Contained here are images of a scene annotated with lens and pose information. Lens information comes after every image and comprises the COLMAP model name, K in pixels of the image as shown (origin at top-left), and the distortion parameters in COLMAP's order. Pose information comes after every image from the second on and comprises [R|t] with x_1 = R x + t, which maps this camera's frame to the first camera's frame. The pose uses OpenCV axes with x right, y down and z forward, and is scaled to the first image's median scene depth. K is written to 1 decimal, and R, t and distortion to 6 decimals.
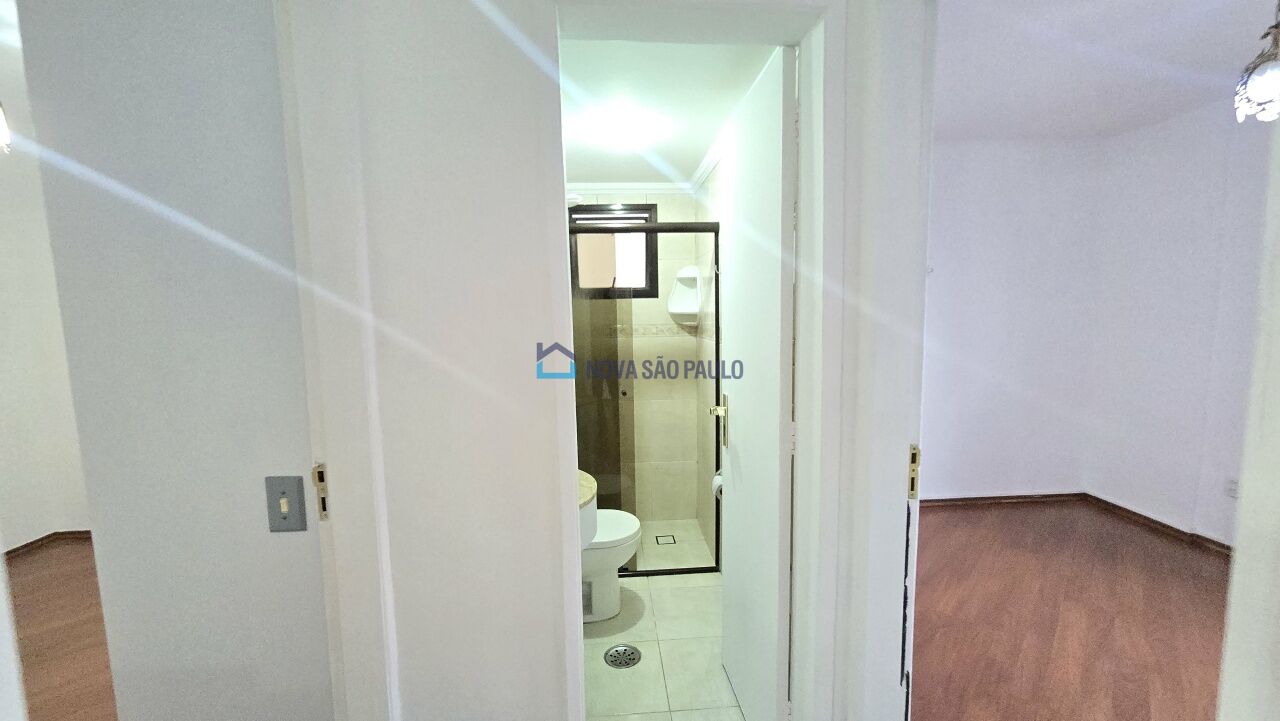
lens RADIAL K [[527.8, 0, 635.4], [0, 527.8, 364.2], [0, 0, 1]] dist [-0.000664, -0.001096]
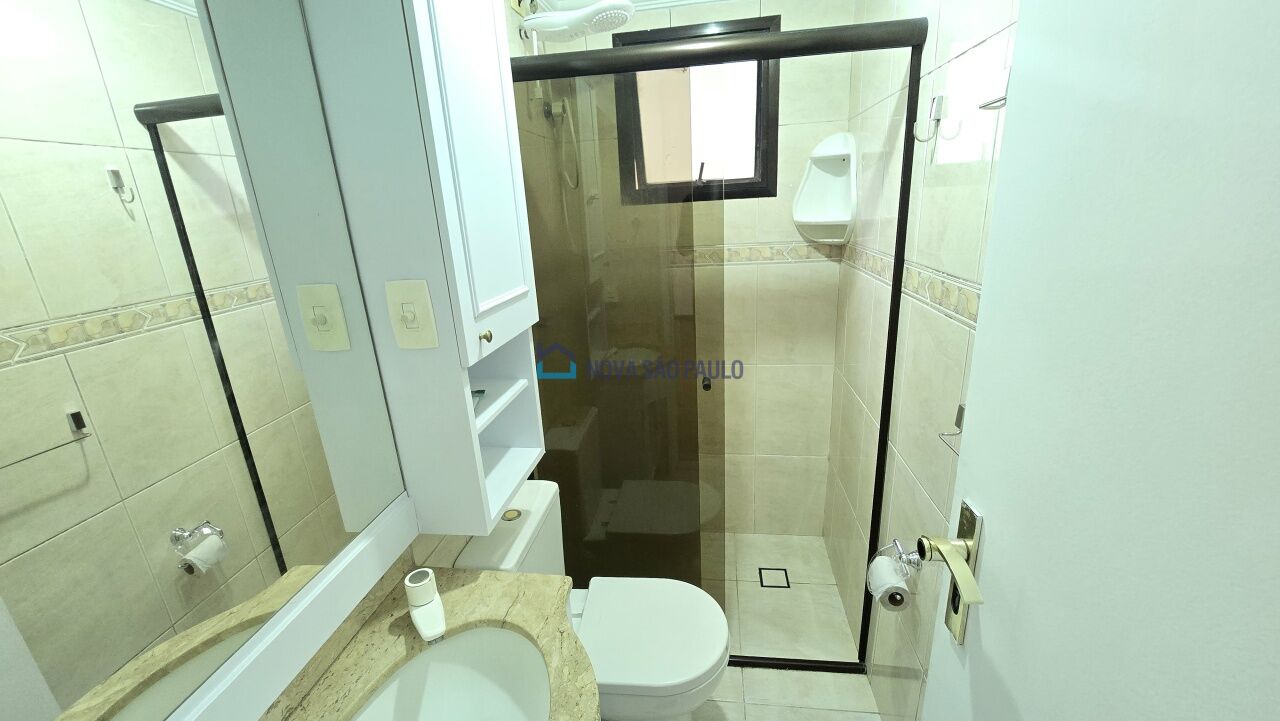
lens RADIAL K [[527.8, 0, 635.4], [0, 527.8, 364.2], [0, 0, 1]] dist [-0.000664, -0.001096]
pose [[0.980288, 0.025394, -0.195934, 0.010082], [0.011724, 0.982481, 0.185992, -0.054806], [0.197224, -0.184623, 0.962817, 0.382346]]
